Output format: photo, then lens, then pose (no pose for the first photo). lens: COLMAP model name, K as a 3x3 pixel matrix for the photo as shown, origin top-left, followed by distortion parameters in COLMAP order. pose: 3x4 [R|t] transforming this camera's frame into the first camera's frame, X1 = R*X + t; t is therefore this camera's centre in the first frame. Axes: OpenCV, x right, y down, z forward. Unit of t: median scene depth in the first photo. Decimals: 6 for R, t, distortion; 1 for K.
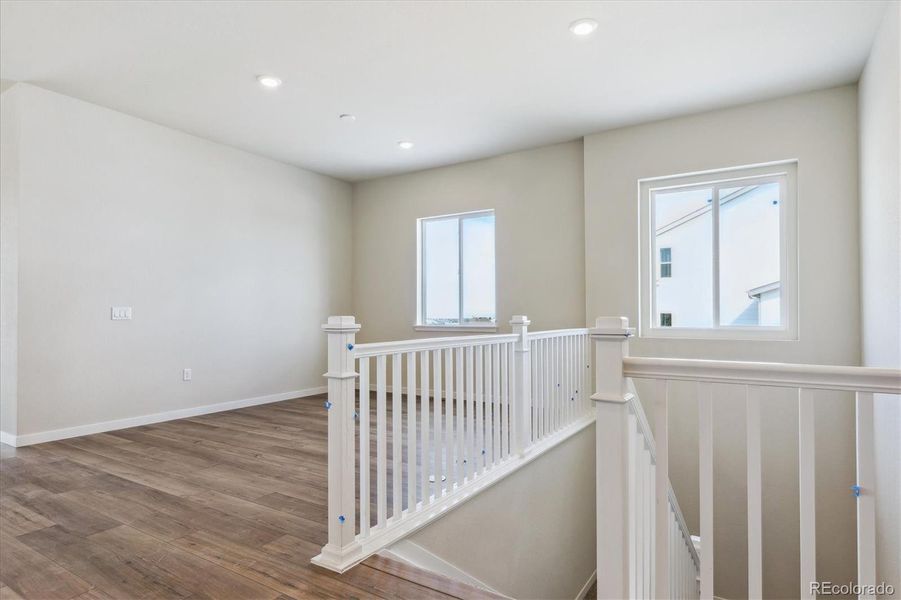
lens RADIAL K [[507.5, 0, 448.1], [0, 507.5, 306.7], [0, 0, 1]] dist [-0.001459, -0.000315]
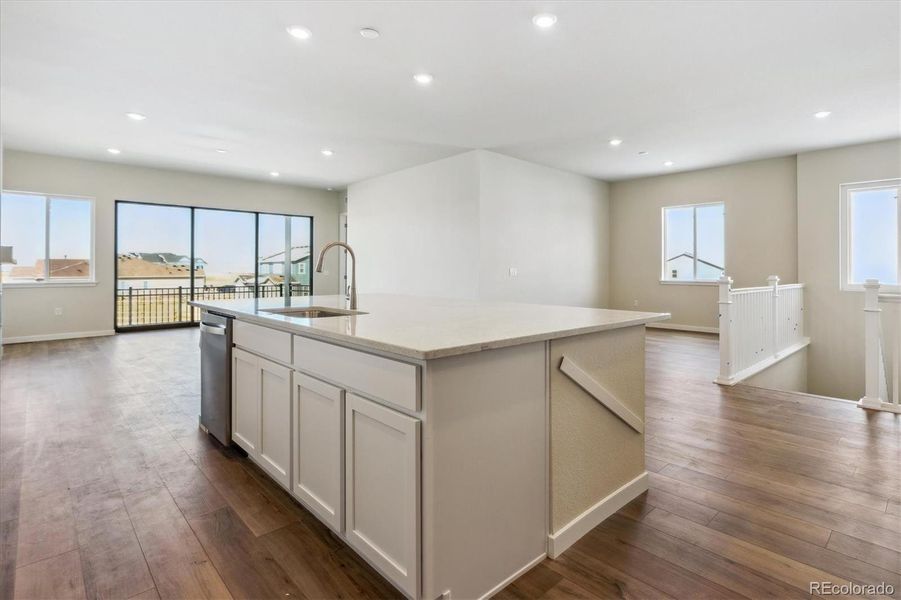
lens RADIAL K [[463.2, 0, 502.0], [0, 463.2, 265.5], [0, 0, 1]] dist [-0.006205, -0.000353]
pose [[0.981643, 0.004429, -0.190675, -0.342908], [-0.003094, 0.999969, 0.007300, -0.018771], [0.190702, -0.006576, 0.981626, -0.524951]]
